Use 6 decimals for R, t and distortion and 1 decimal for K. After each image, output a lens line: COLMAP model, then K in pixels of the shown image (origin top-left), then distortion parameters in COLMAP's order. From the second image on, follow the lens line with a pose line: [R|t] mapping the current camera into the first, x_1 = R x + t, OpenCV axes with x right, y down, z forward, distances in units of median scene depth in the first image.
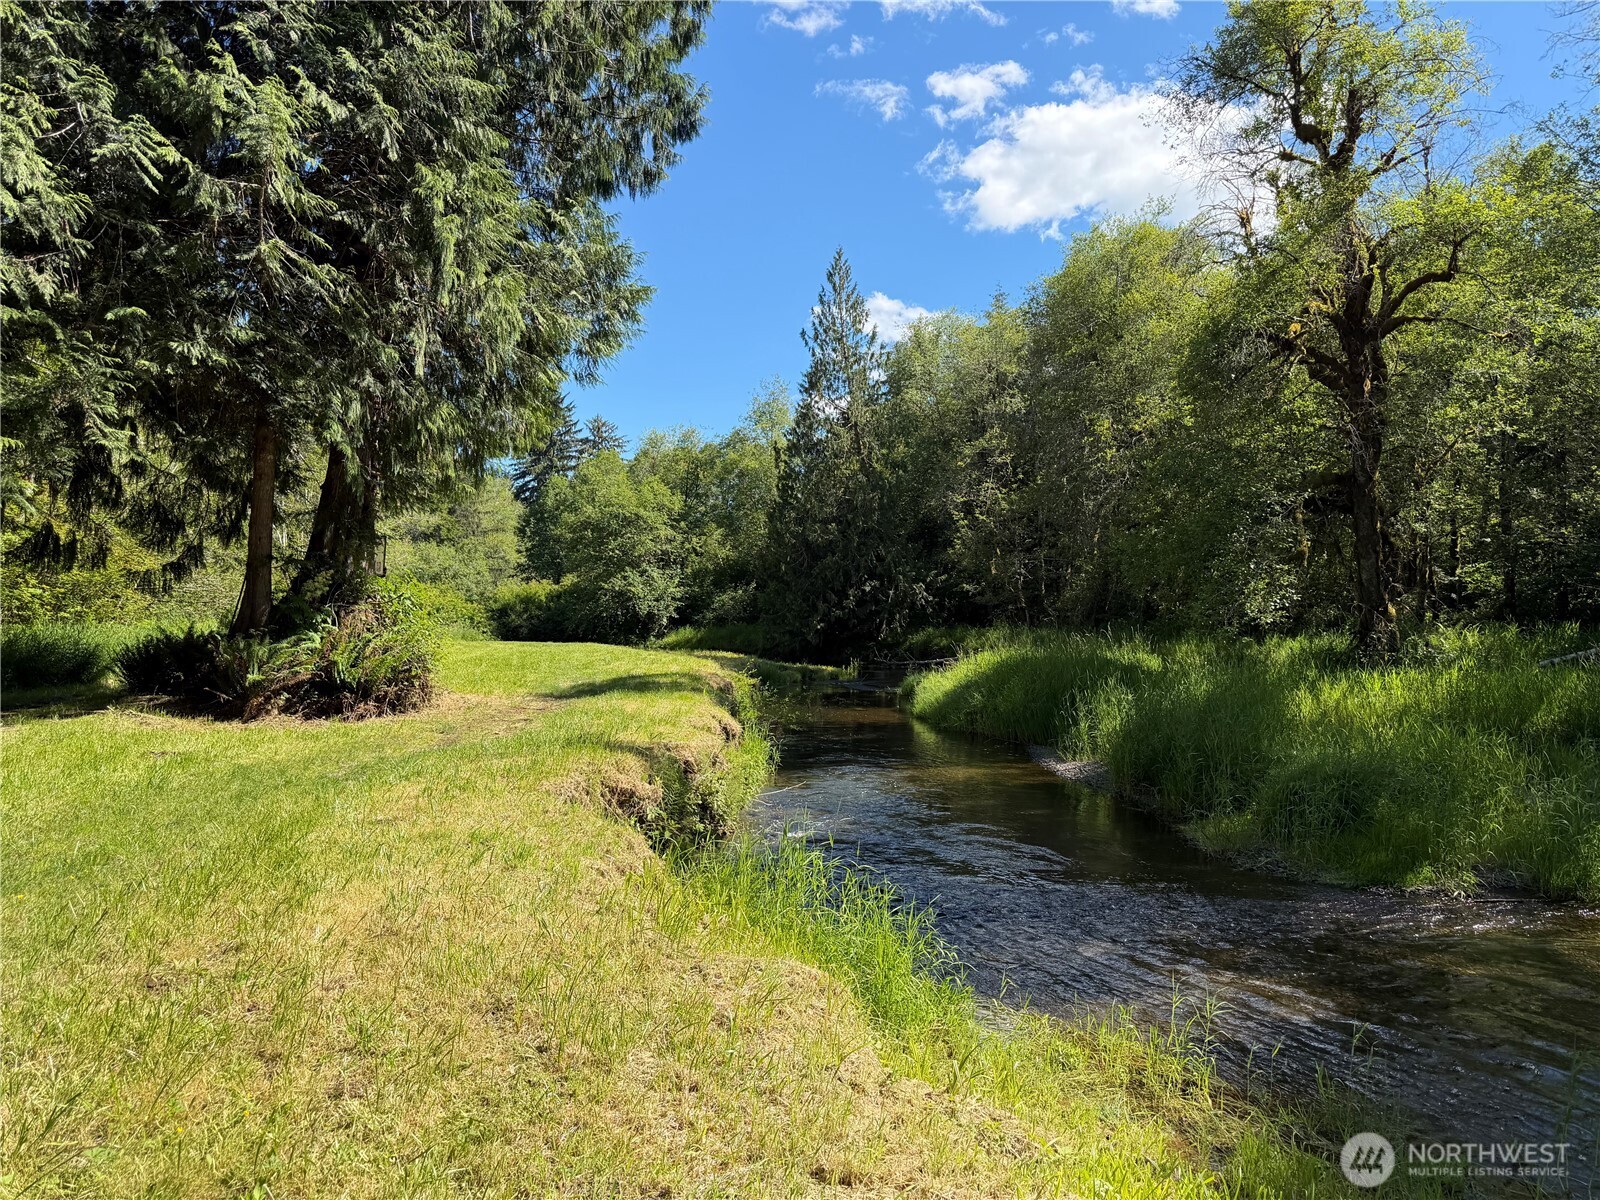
lens RADIAL K [[1129.6, 0, 815.7], [0, 1129.6, 608.4], [0, 0, 1]] dist [0.061617, -0.043849]
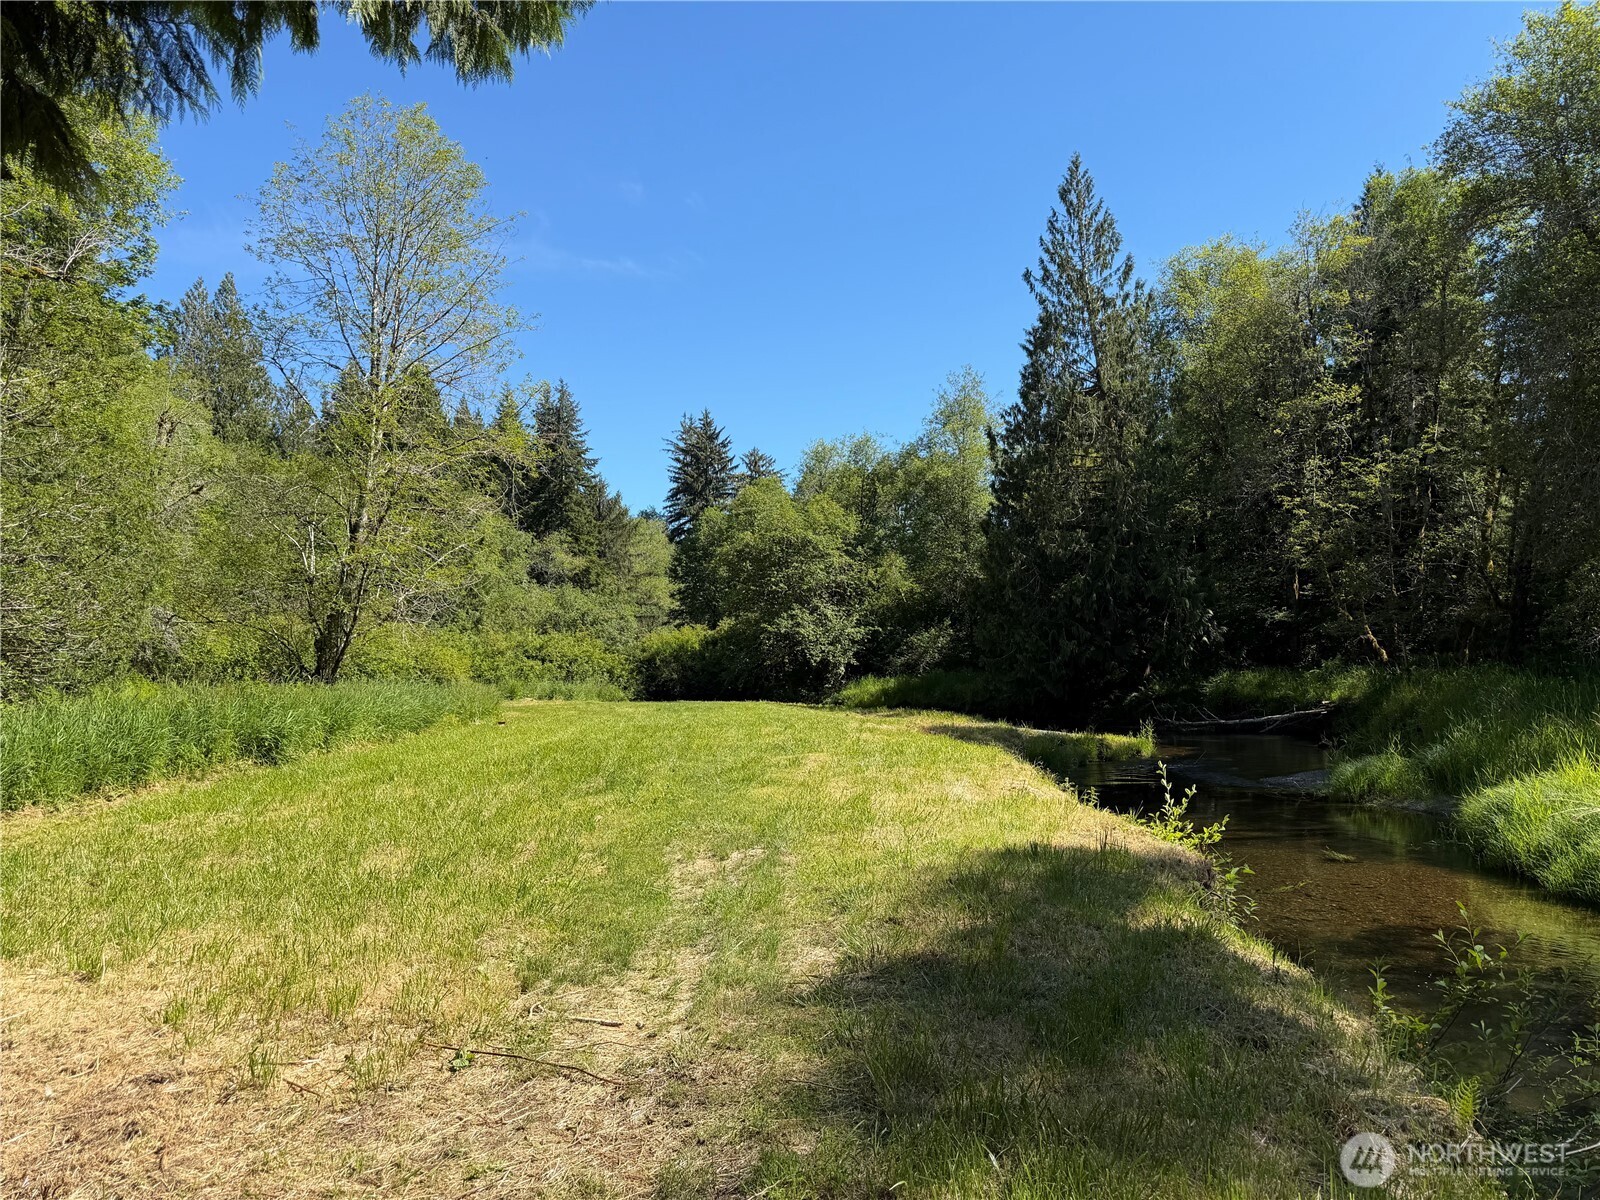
lens RADIAL K [[1129.6, 0, 793.2], [0, 1129.6, 592.2], [0, 0, 1]] dist [0.061617, -0.043849]
pose [[0.987190, -0.031703, -0.156370, -0.039989], [0.022850, 0.998050, -0.058091, 0.002042], [0.157907, 0.053774, 0.985989, 0.198172]]
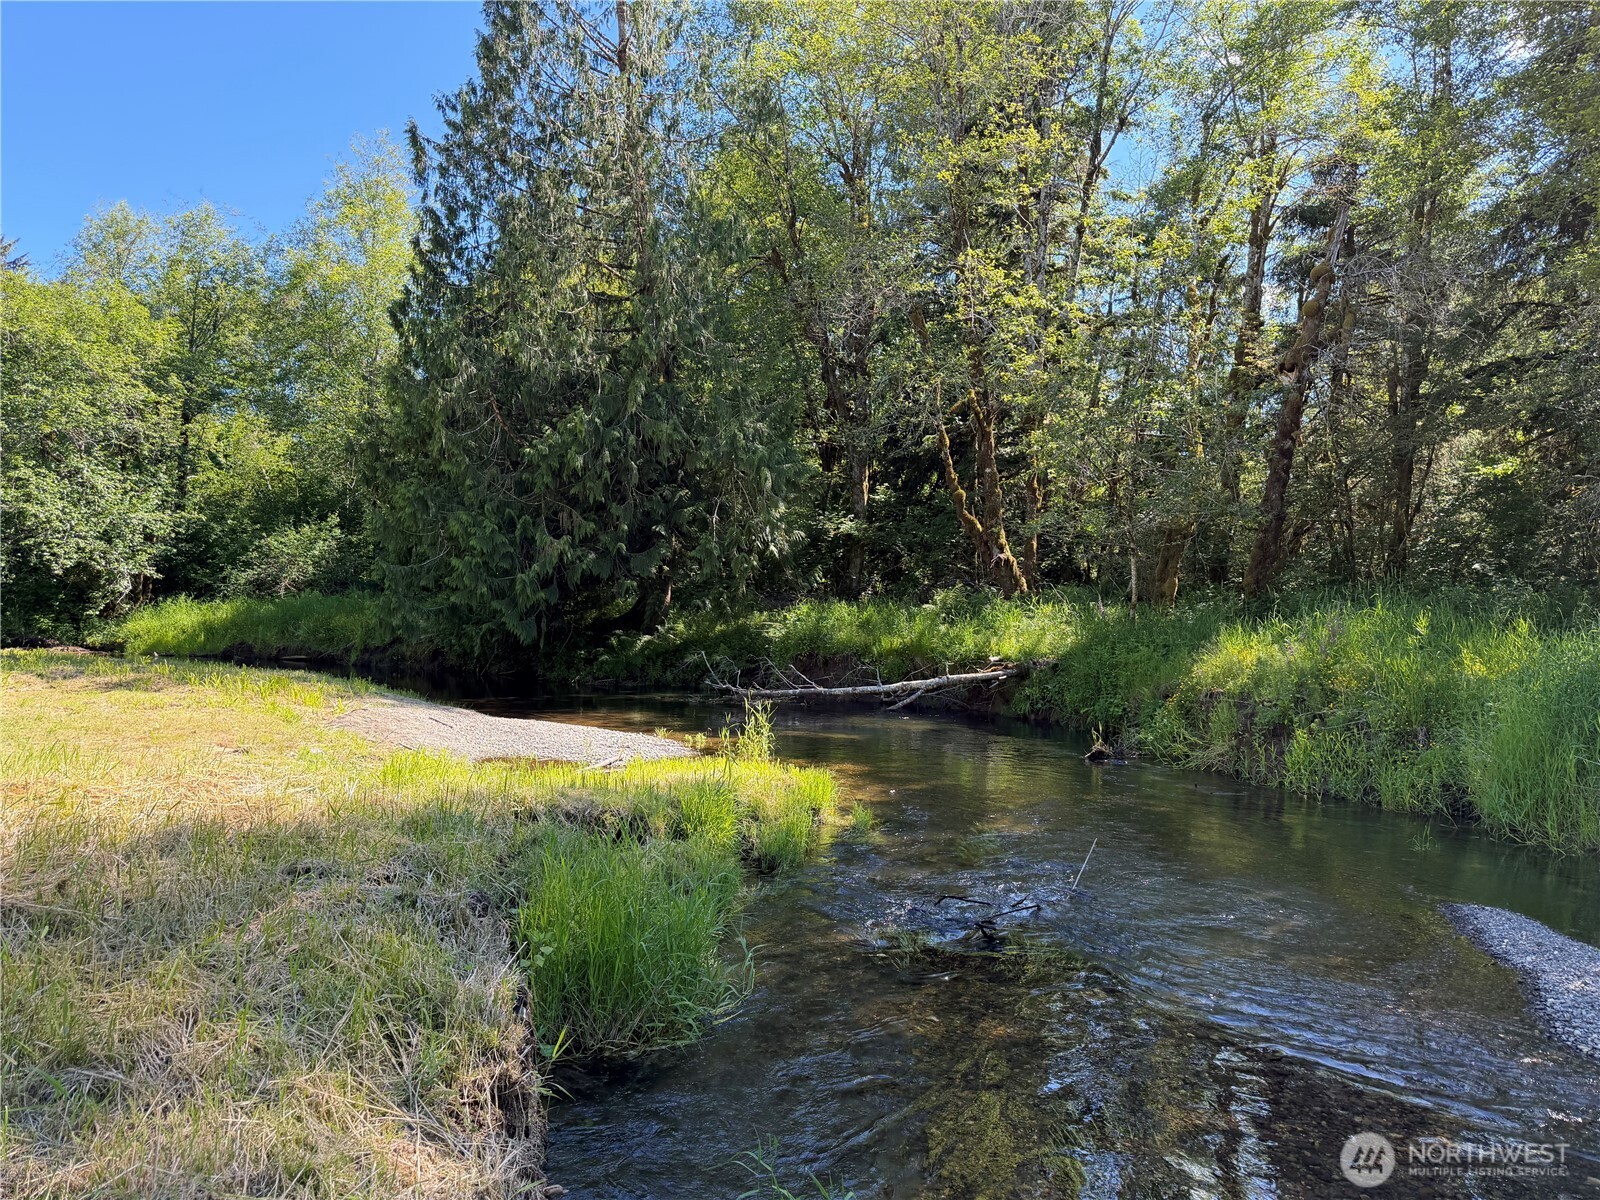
lens RADIAL K [[1129.6, 0, 794.0], [0, 1129.6, 611.8], [0, 0, 1]] dist [0.061617, -0.043849]
pose [[0.942536, 0.009645, 0.333966, -0.033721], [-0.015482, 0.999770, 0.014819, 0.010688], [-0.333747, -0.019138, 0.942469, 0.467205]]
